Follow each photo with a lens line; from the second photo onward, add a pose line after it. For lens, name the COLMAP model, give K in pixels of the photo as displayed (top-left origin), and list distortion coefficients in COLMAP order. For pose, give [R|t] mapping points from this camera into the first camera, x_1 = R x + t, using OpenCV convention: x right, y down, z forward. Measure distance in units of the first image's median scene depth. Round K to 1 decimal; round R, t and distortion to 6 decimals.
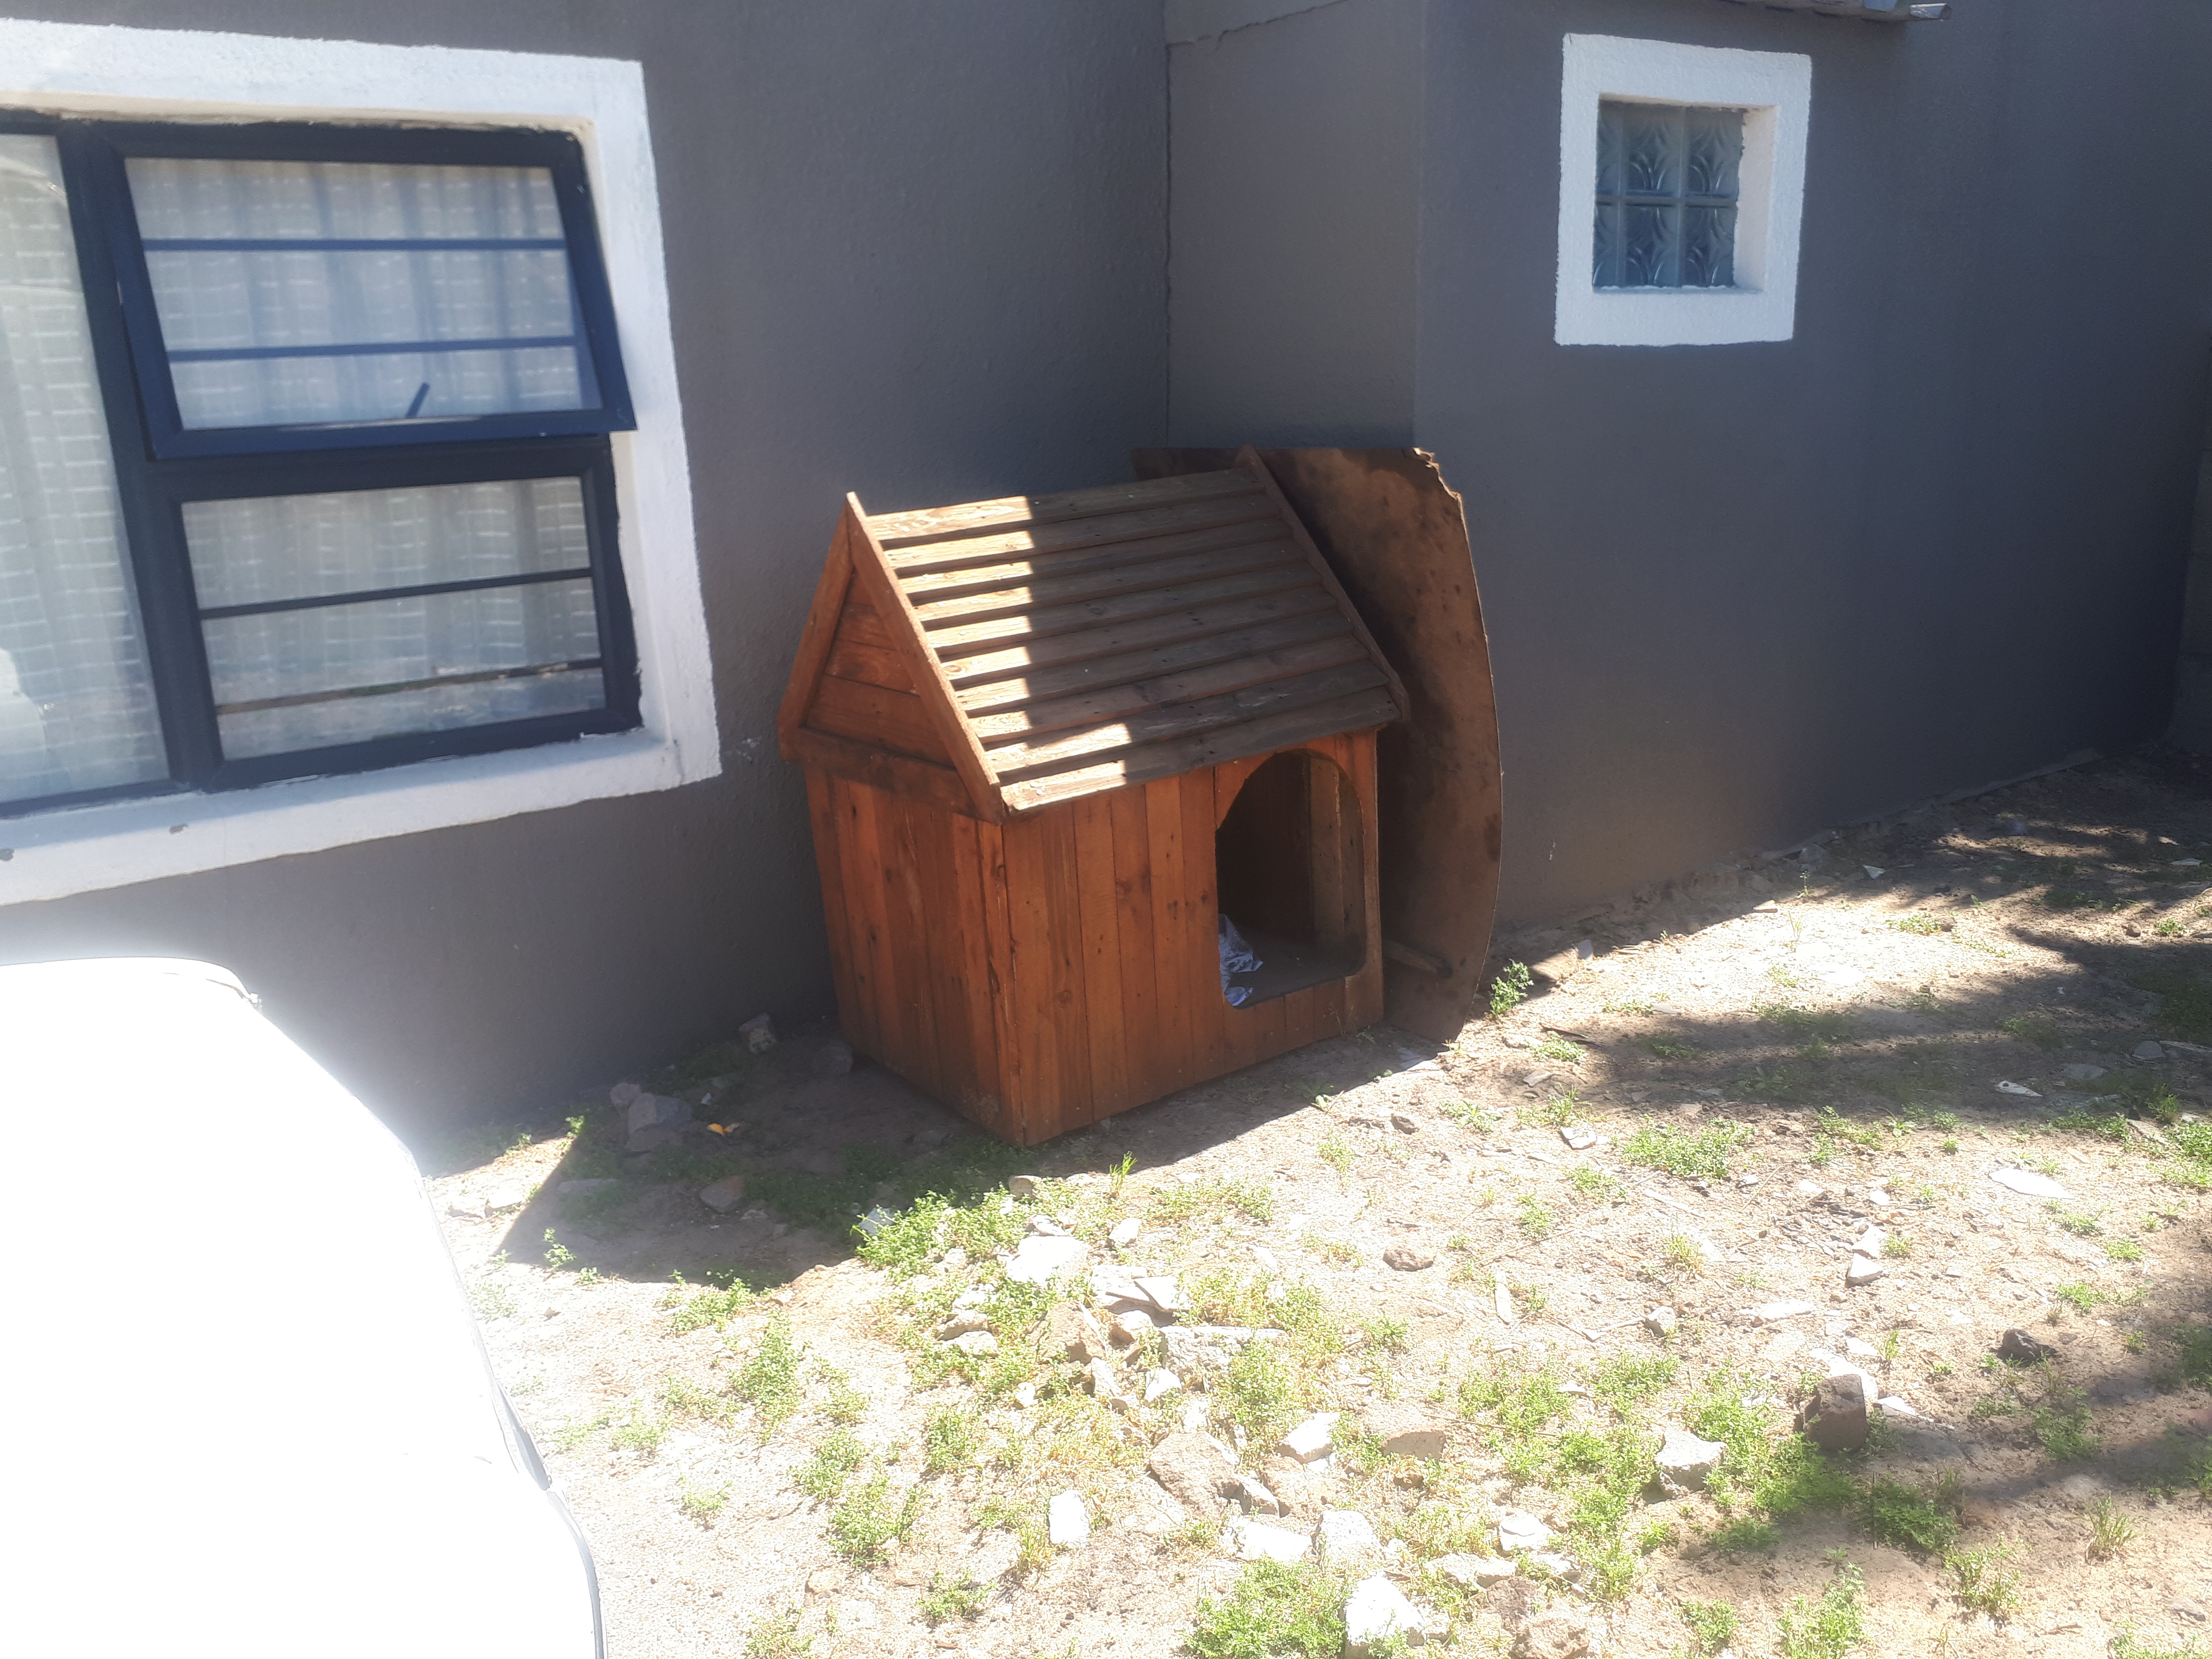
lens RADIAL K [[1894.7, 0, 1106.0], [0, 1894.7, 829.5], [0, 0, 1]] dist [-0.003380, -0.007383]
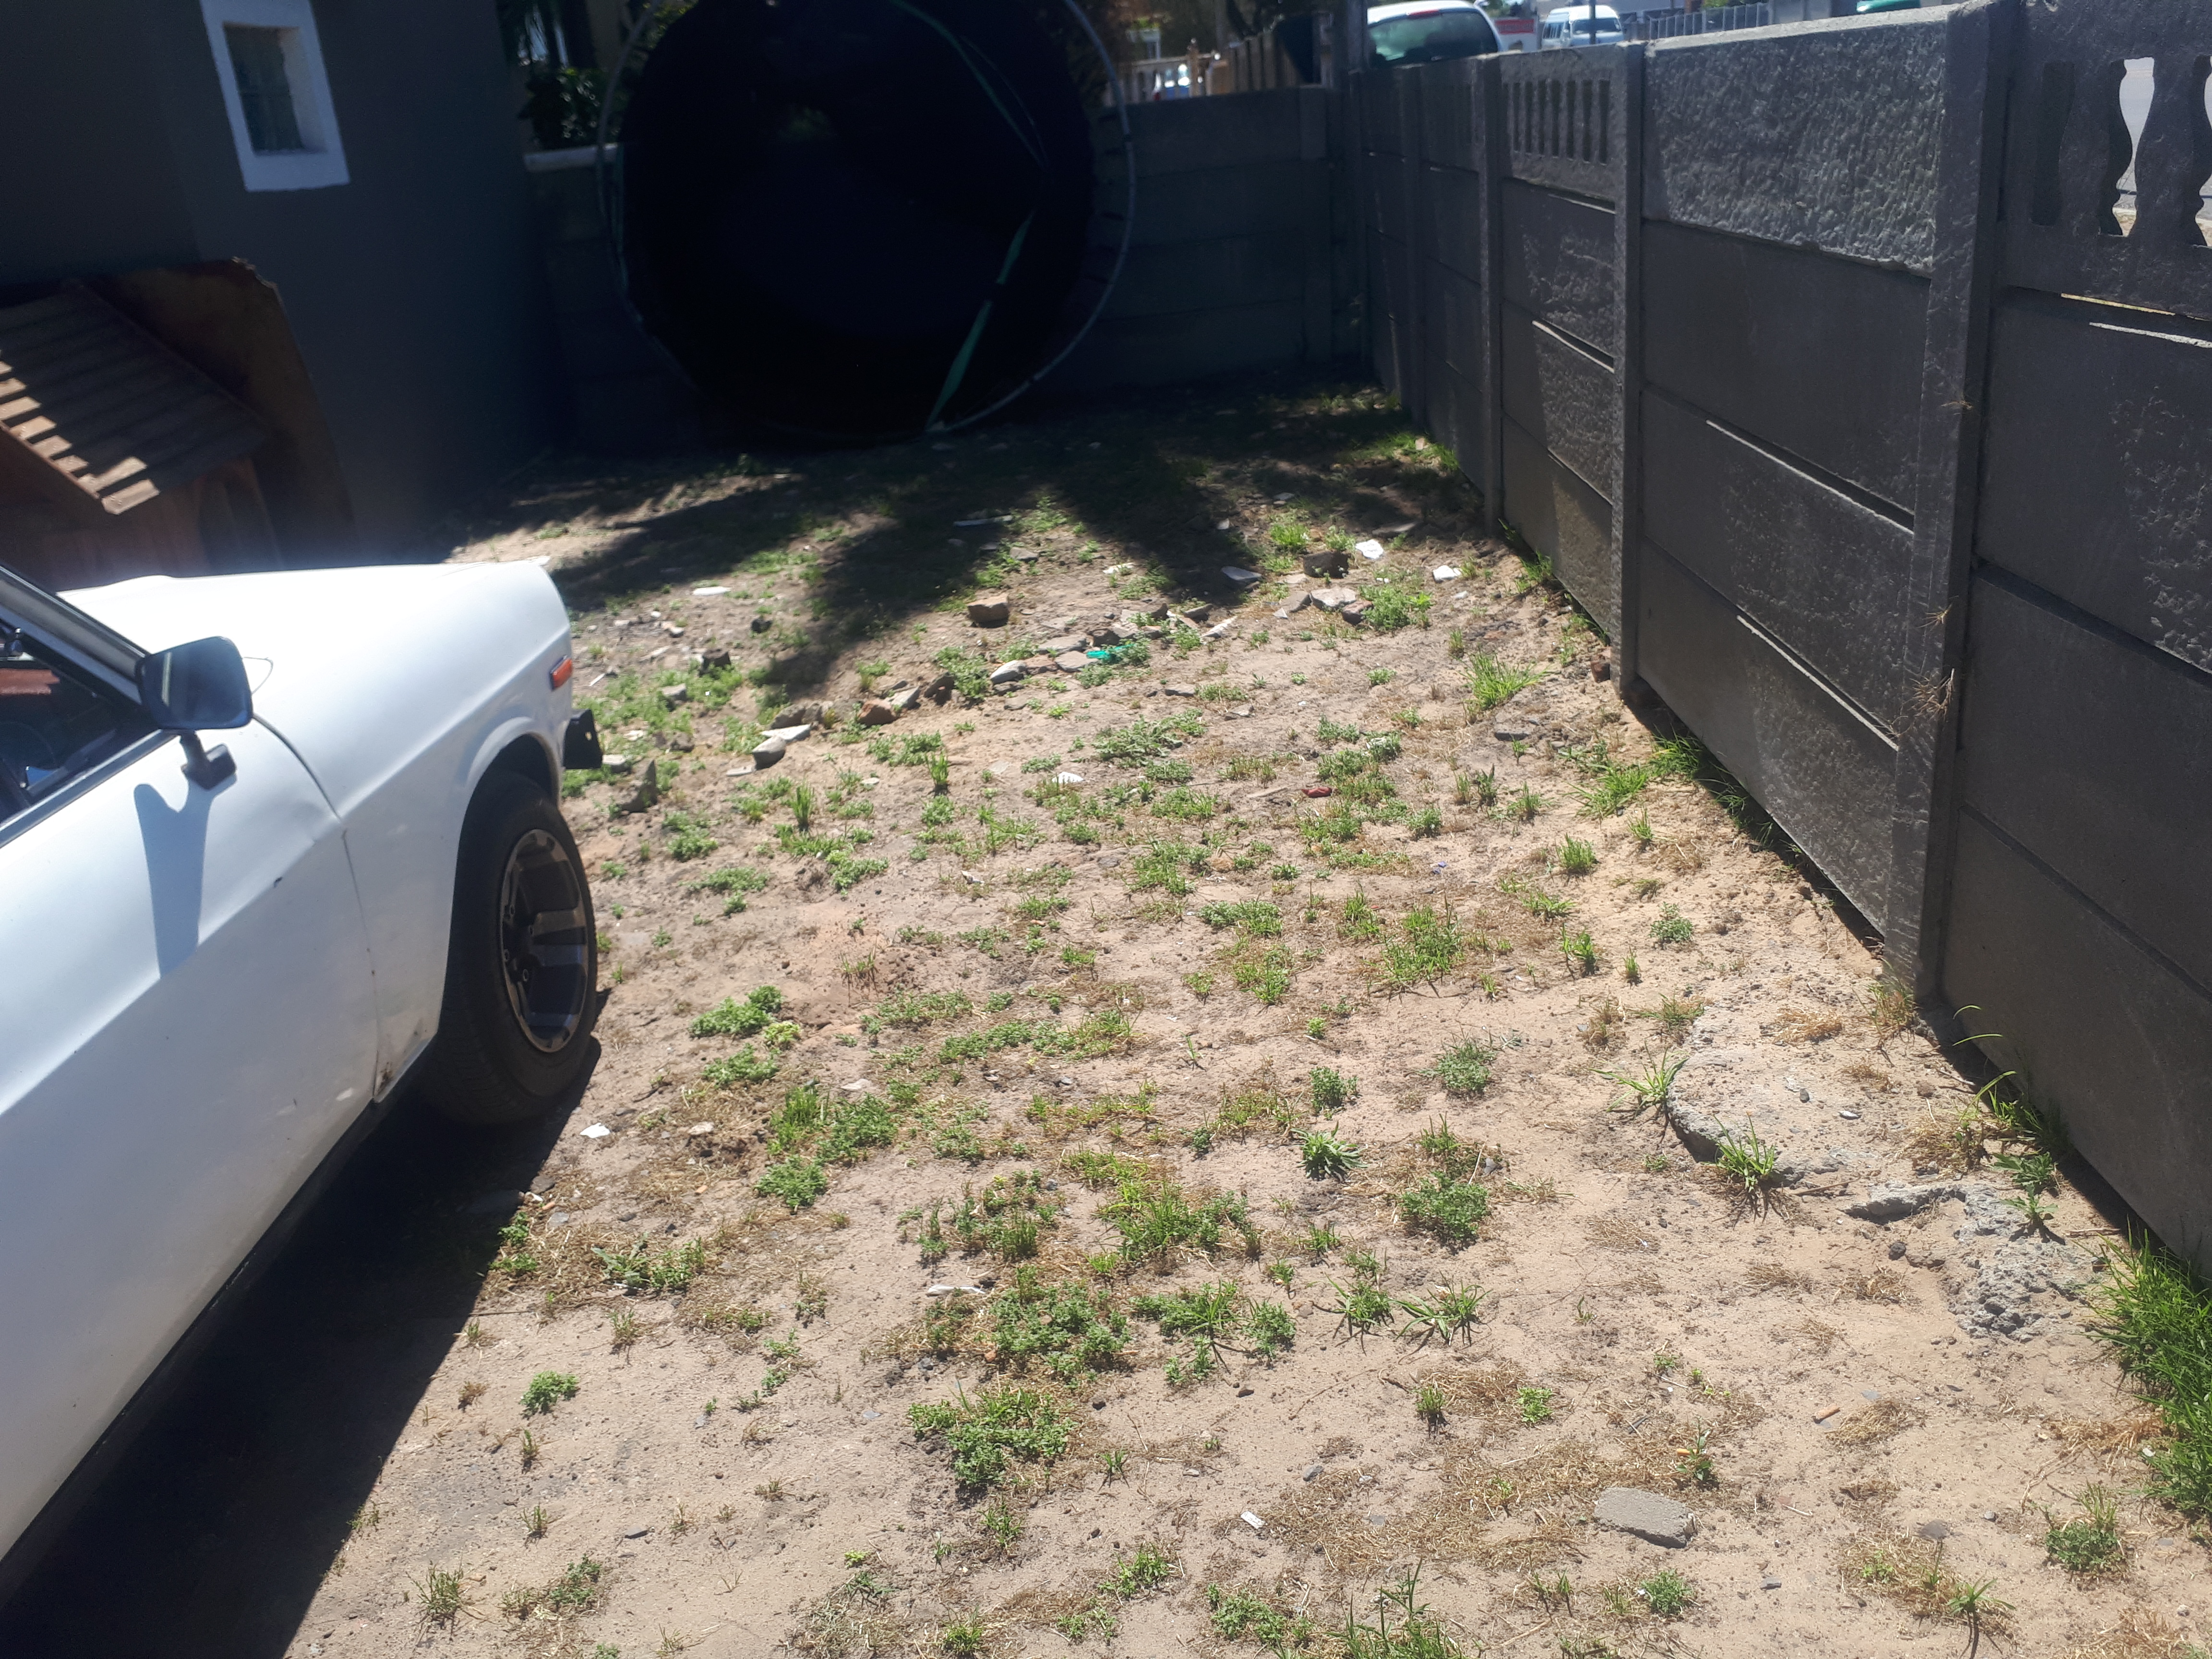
lens RADIAL K [[1894.7, 0, 1106.0], [0, 1894.7, 829.5], [0, 0, 1]] dist [-0.003380, -0.007383]
pose [[0.601761, -0.311933, 0.735243, -0.609363], [0.270470, 0.945773, 0.179886, 0.136562], [-0.751485, 0.090613, 0.653498, -0.444270]]
